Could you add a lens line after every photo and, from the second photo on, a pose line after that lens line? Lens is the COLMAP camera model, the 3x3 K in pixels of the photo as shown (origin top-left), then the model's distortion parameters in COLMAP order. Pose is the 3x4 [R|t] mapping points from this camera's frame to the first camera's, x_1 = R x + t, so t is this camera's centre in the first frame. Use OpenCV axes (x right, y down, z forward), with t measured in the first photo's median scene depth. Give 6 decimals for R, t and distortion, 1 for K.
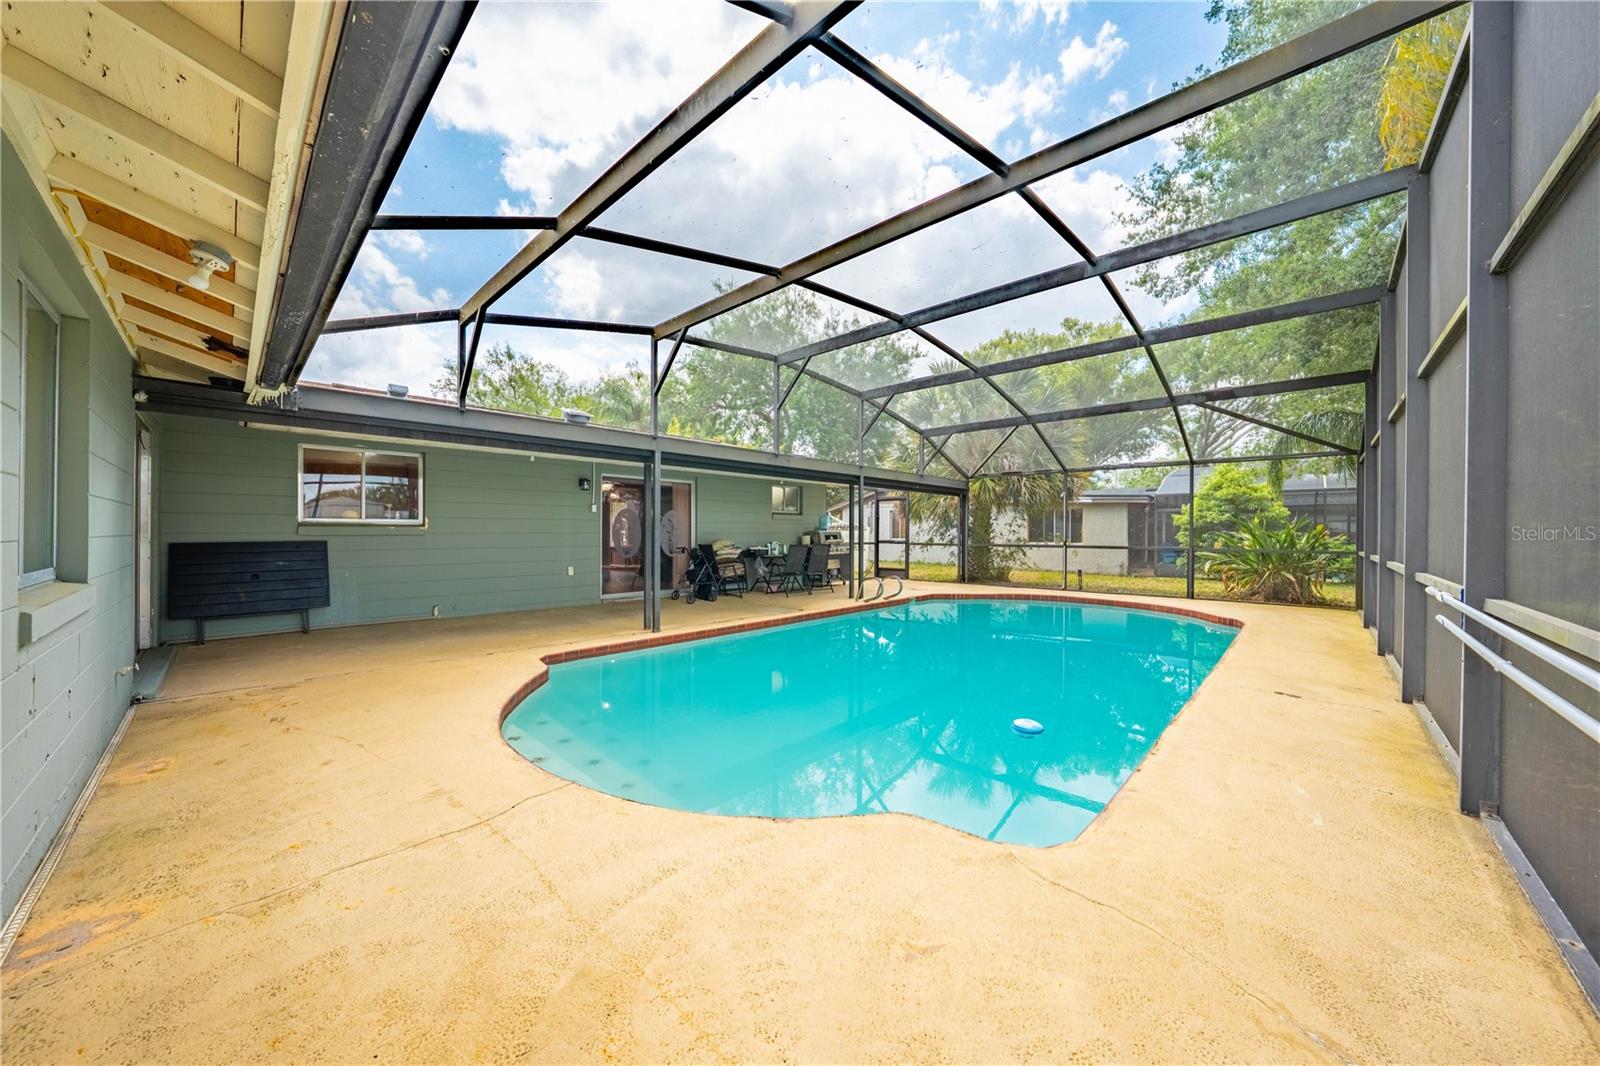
lens RADIAL K [[540.6, 0, 800.9], [0, 540.6, 532.9], [0, 0, 1]] dist [0.000258, 0.000068]
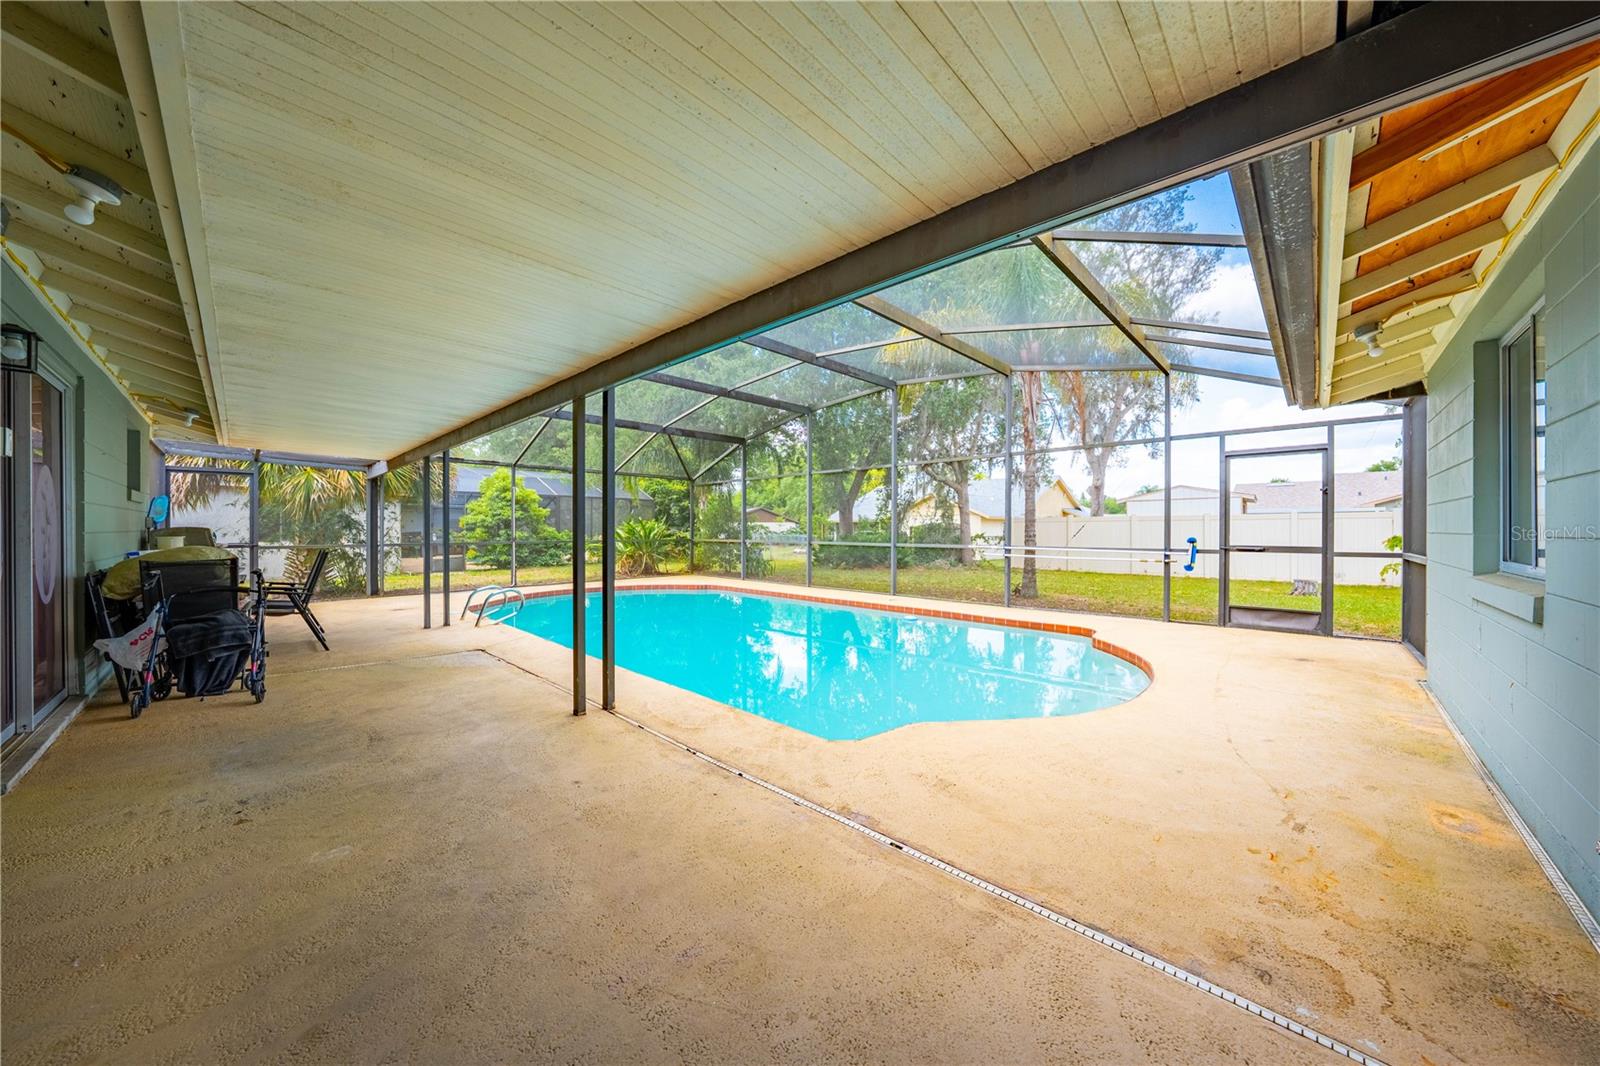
lens RADIAL K [[540.6, 0, 799.7], [0, 540.6, 536.9], [0, 0, 1]] dist [0.000258, 0.000068]
pose [[0.009019, -0.005280, 0.999945, -2.097026], [-0.000843, 0.999986, 0.005288, 0.006322], [-0.999959, -0.000891, 0.009014, 2.056495]]
